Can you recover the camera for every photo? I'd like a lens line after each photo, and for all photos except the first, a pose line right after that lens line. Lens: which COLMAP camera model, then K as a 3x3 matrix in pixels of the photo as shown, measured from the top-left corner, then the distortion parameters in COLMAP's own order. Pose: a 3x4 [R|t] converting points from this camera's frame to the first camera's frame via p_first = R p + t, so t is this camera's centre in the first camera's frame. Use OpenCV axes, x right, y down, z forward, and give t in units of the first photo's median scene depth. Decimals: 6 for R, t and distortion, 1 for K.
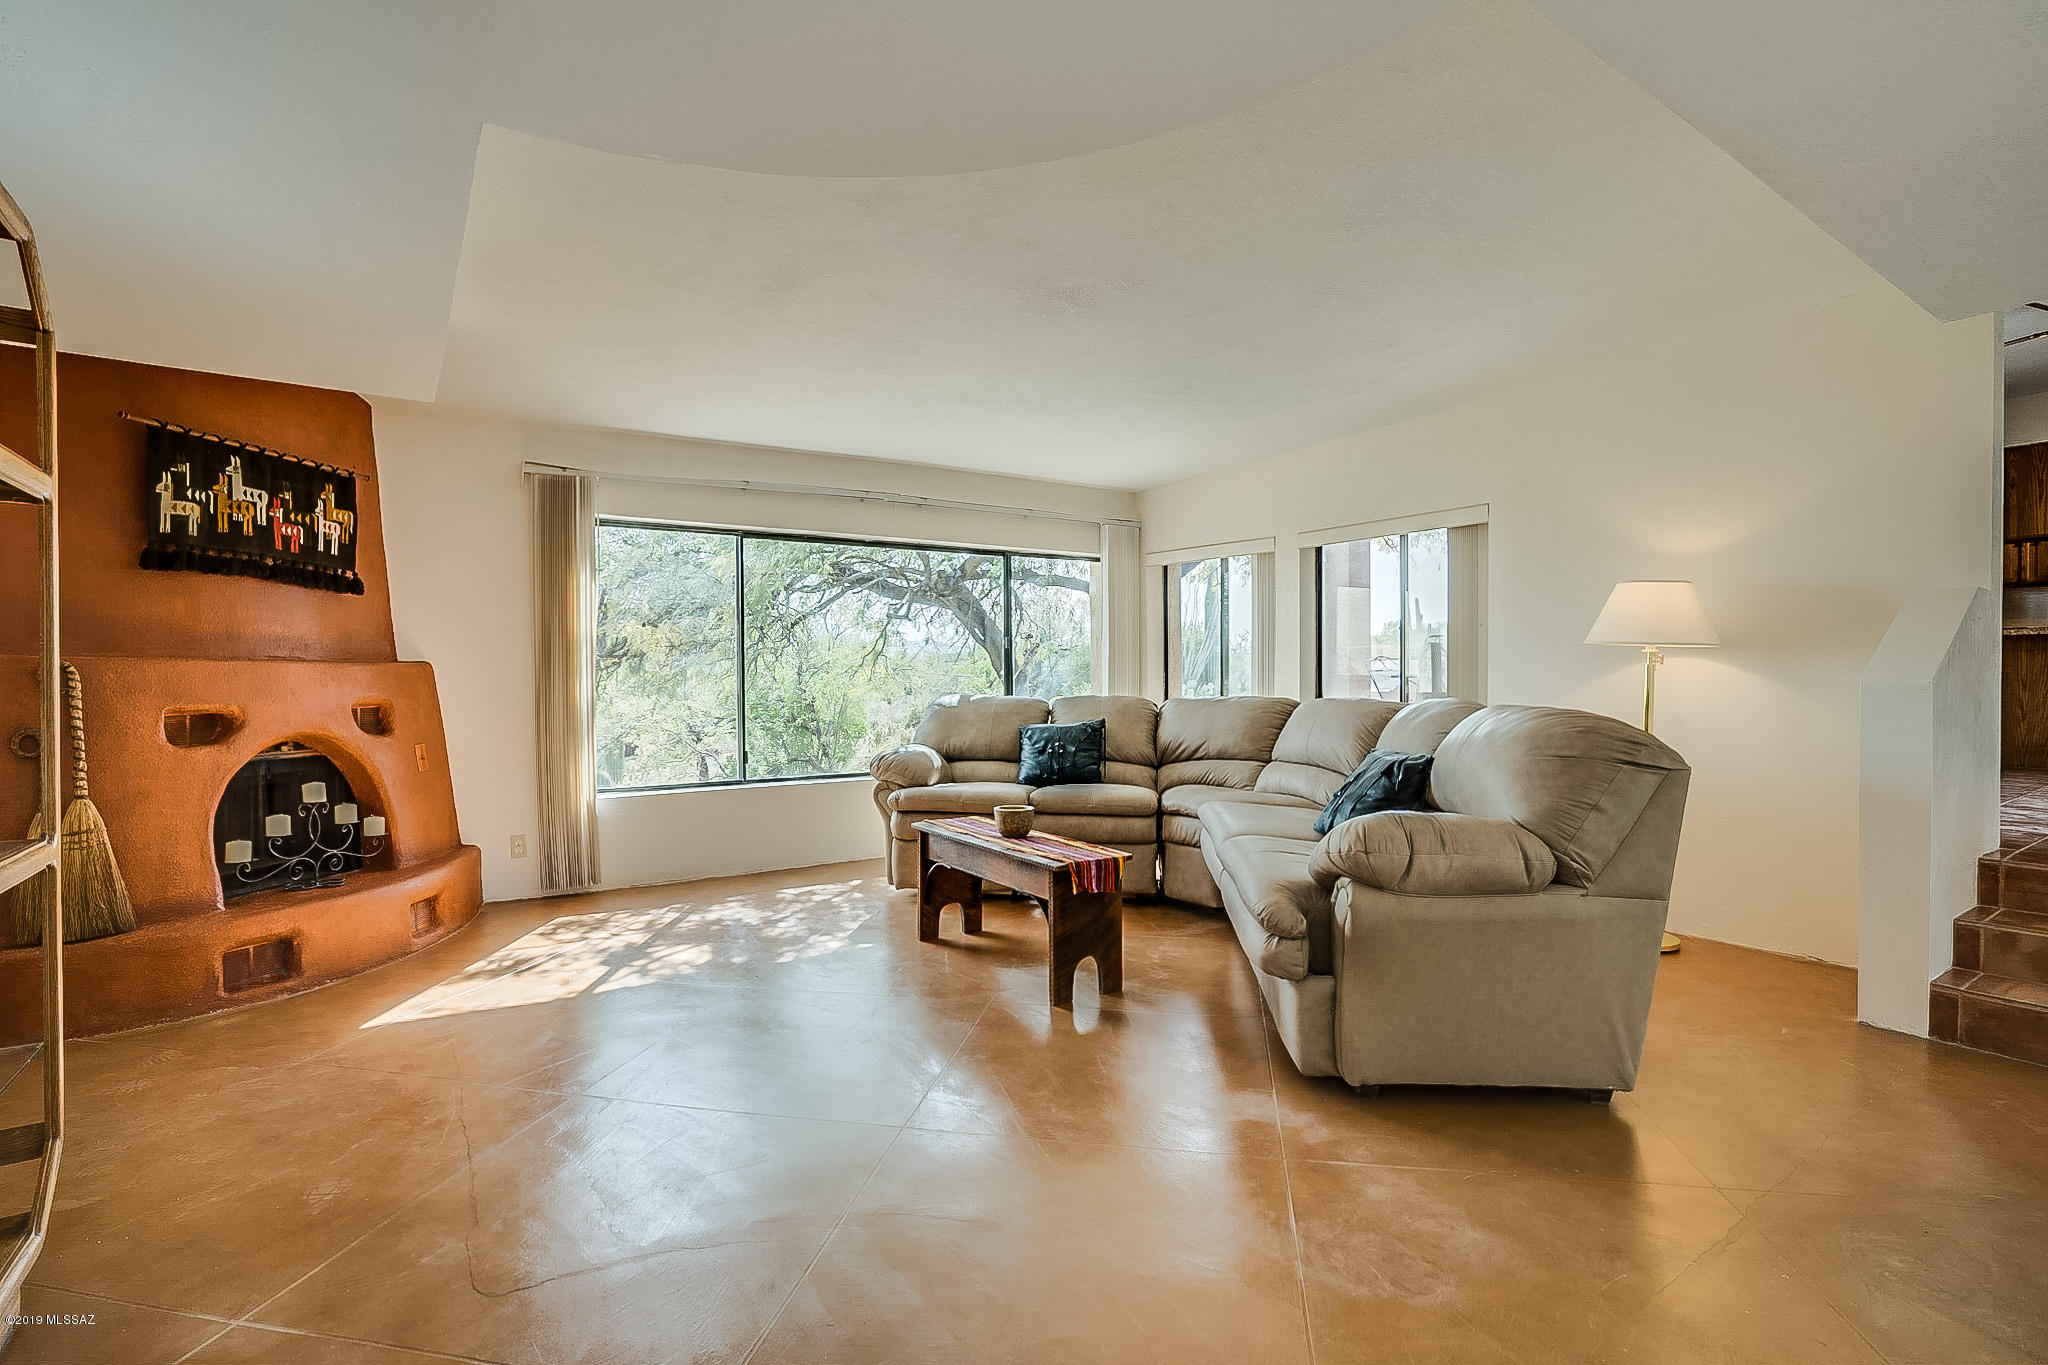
lens RADIAL K [[956.1, 0, 1033.2], [0, 956.1, 681.9], [0, 0, 1]] dist [-0.036397, 0.003182]
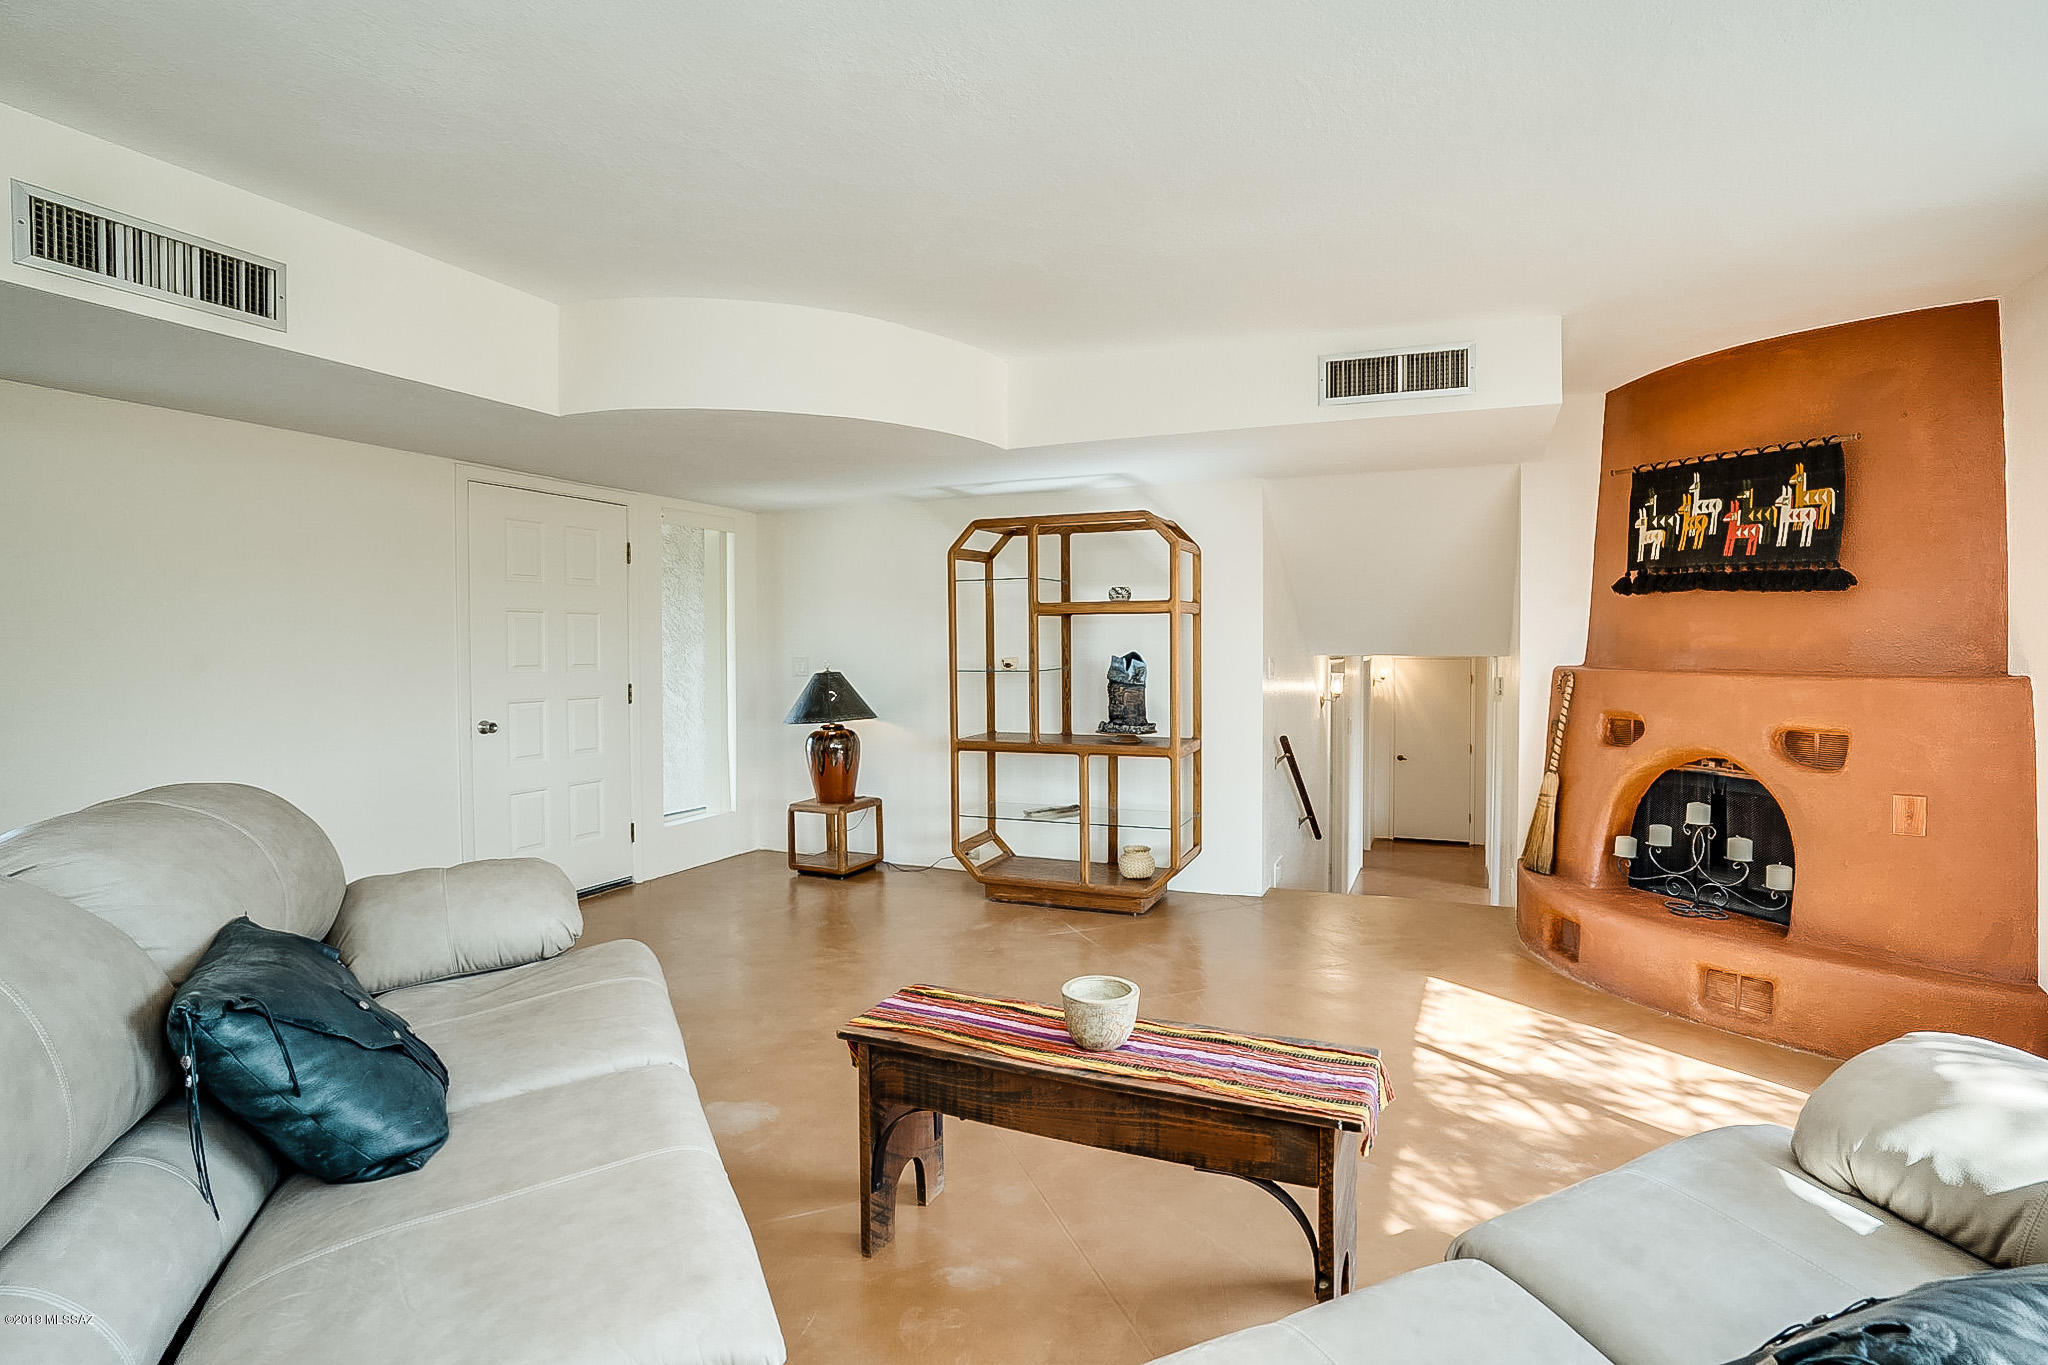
lens RADIAL K [[957.8, 0, 1090.2], [0, 957.8, 665.2], [0, 0, 1]] dist [-0.003640, -0.000458]
pose [[-0.817922, 0.010328, -0.575236, 0.284961], [-0.004312, 0.999701, 0.024081, -0.051376], [0.575313, 0.022177, -0.817633, 1.428205]]
